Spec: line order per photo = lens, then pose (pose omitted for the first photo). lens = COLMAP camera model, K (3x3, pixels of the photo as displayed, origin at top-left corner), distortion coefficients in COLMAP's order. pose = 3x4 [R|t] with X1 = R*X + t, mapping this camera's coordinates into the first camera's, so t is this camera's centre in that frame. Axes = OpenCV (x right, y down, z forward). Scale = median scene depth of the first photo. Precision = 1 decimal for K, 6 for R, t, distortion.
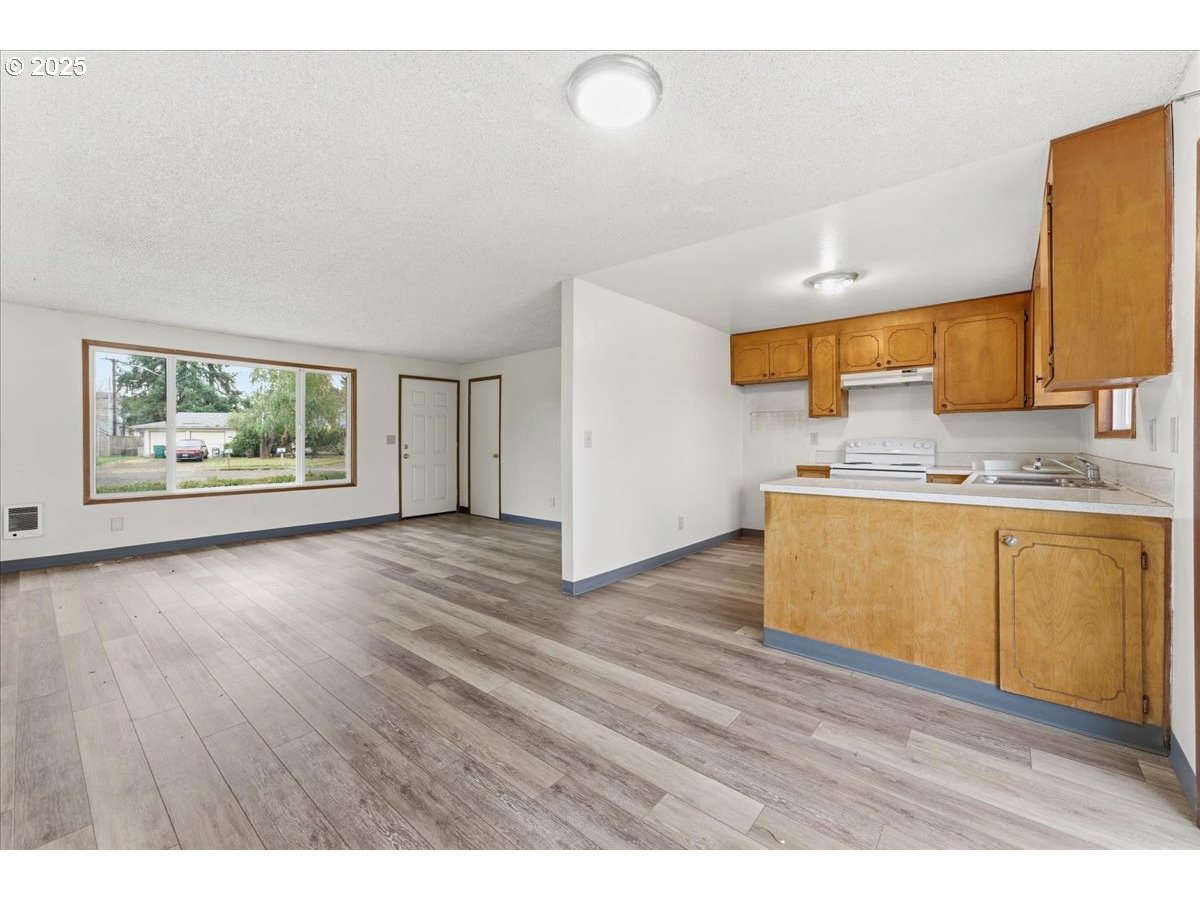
lens RADIAL K [[488.3, 0, 597.9], [0, 488.3, 443.3], [0, 0, 1]] dist [-0.009194, 0.002089]
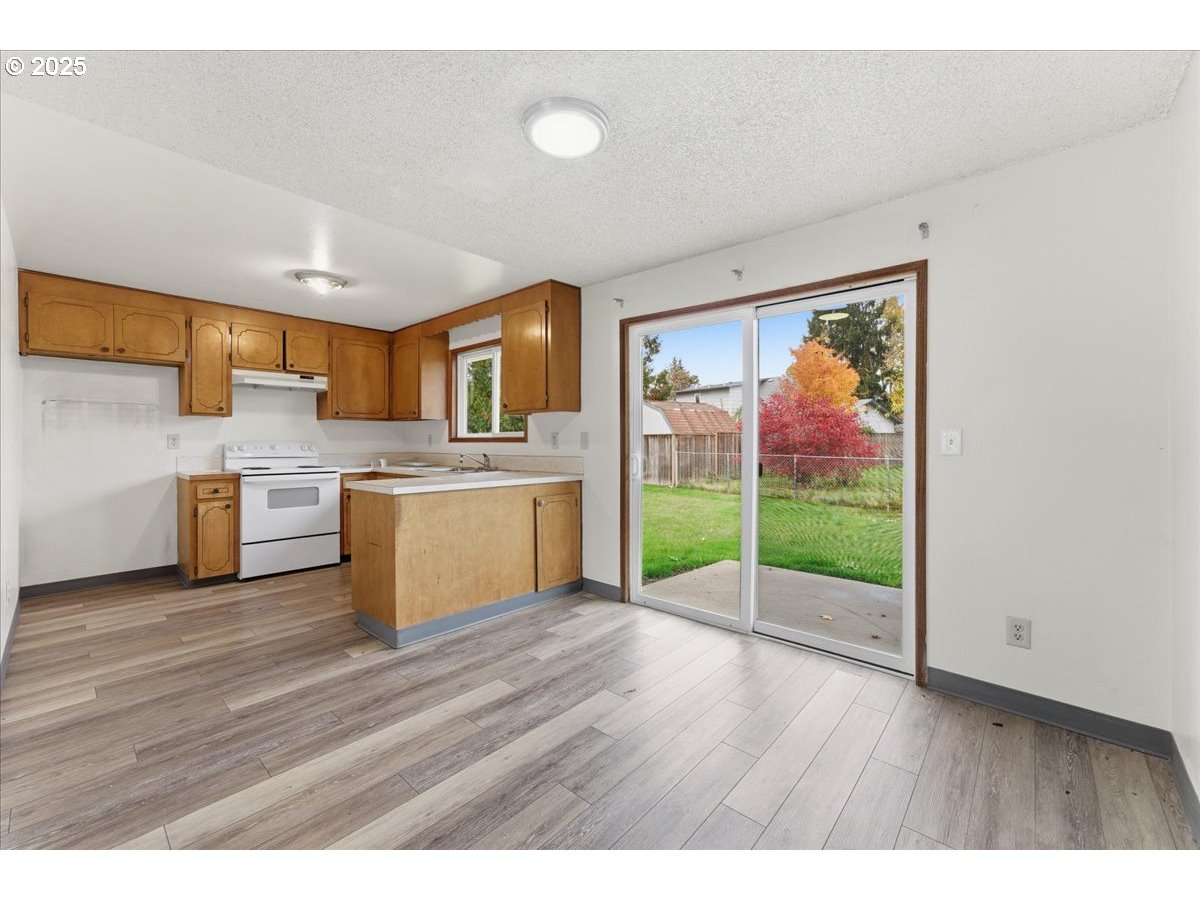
lens RADIAL K [[488.3, 0, 610.7], [0, 488.3, 446.7], [0, 0, 1]] dist [-0.009194, 0.002089]
pose [[0.020482, -0.007831, 0.999760, -0.662501], [0.005692, 0.999954, 0.007716, -0.006010], [-0.999774, 0.005532, 0.020526, 0.550510]]
